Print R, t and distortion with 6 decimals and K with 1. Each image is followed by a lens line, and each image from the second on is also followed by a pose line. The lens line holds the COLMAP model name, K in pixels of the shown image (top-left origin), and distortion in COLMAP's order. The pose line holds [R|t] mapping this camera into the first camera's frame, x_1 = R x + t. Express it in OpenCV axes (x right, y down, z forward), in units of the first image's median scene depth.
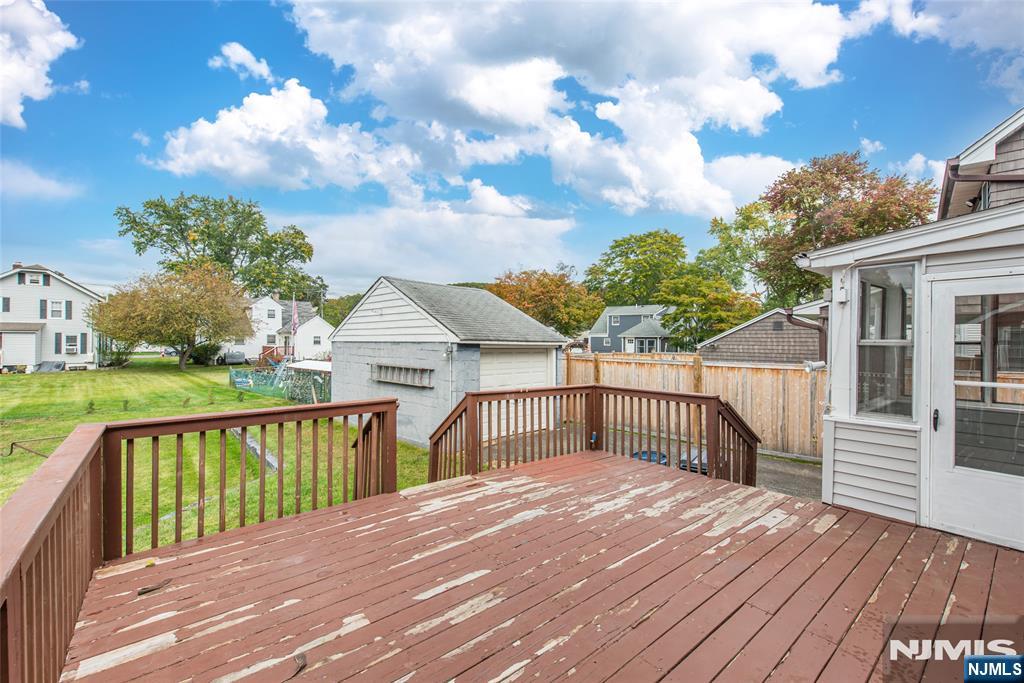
lens RADIAL K [[408.0, 0, 506.4], [0, 408.0, 339.3], [0, 0, 1]] dist [0.008910, -0.003699]
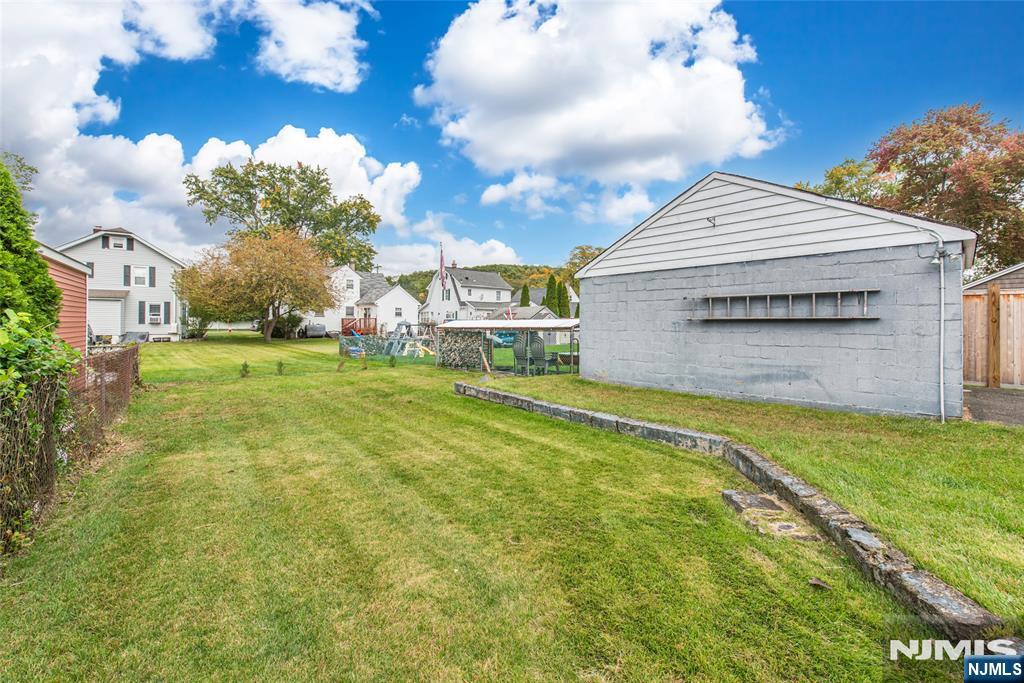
lens RADIAL K [[408.0, 0, 522.0], [0, 408.0, 327.6], [0, 0, 1]] dist [0.008910, -0.003699]
pose [[0.999498, -0.003521, -0.031475, -0.190861], [0.004014, 0.999870, 0.015627, 0.031829], [0.031416, -0.015746, 0.999382, 0.089265]]
